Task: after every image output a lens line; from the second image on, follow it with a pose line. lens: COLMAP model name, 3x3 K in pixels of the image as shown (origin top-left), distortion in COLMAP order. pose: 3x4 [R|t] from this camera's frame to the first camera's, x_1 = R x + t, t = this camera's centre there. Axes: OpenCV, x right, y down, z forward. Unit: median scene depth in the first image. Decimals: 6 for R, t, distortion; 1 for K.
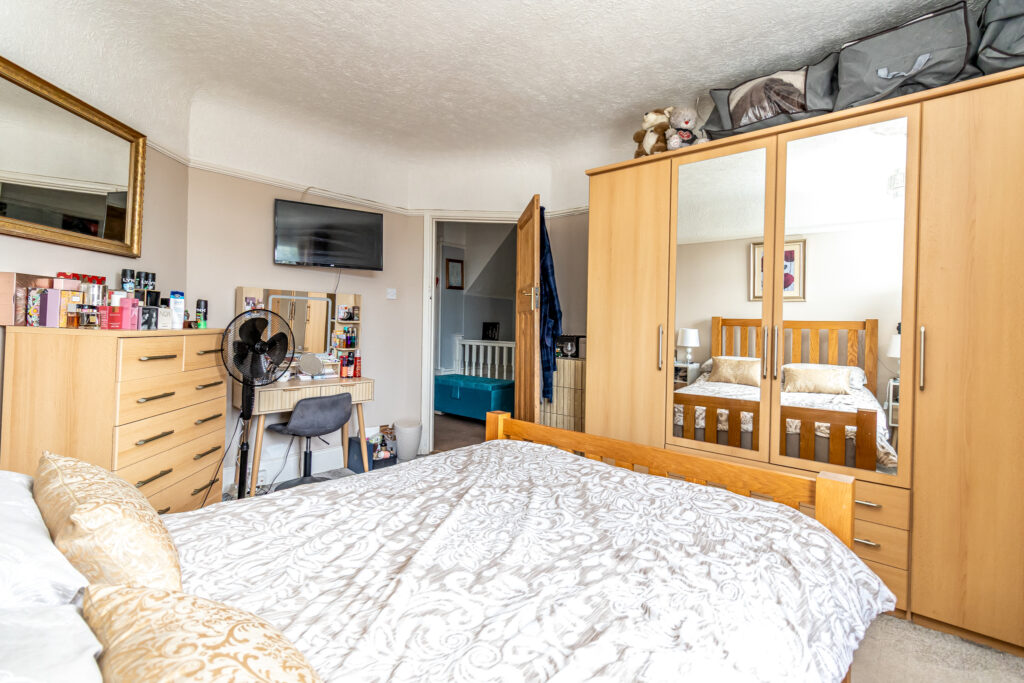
lens RADIAL K [[462.6, 0, 512.9], [0, 462.6, 327.5], [0, 0, 1]] dist [0.000565, 0.000109]
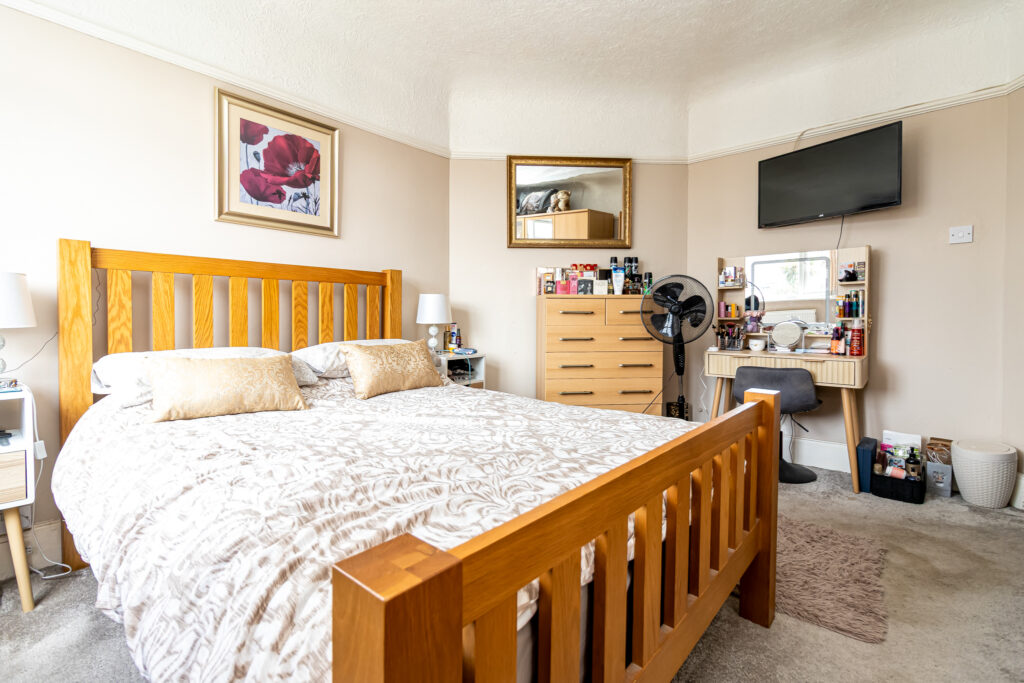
lens RADIAL K [[462.6, 0, 512.9], [0, 462.6, 327.5], [0, 0, 1]] dist [0.000565, 0.000109]
pose [[0.029901, -0.002621, -0.999549, 0.575066], [-0.002324, 0.999994, -0.002691, 0.094541], [0.999550, 0.002403, 0.029894, 0.607054]]
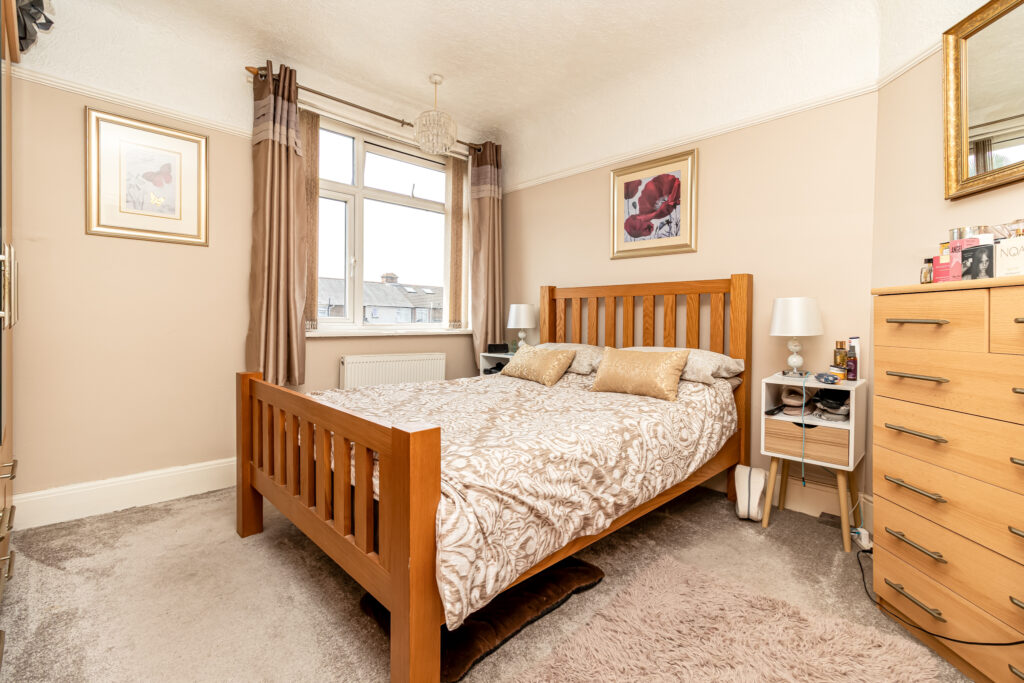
lens RADIAL K [[462.6, 0, 512.9], [0, 462.6, 327.5], [0, 0, 1]] dist [0.000565, 0.000109]
pose [[-0.997683, -0.041048, 0.054258, -0.146620], [-0.040222, 0.999059, 0.016234, 0.070959], [-0.054873, 0.014014, -0.998395, 1.413686]]
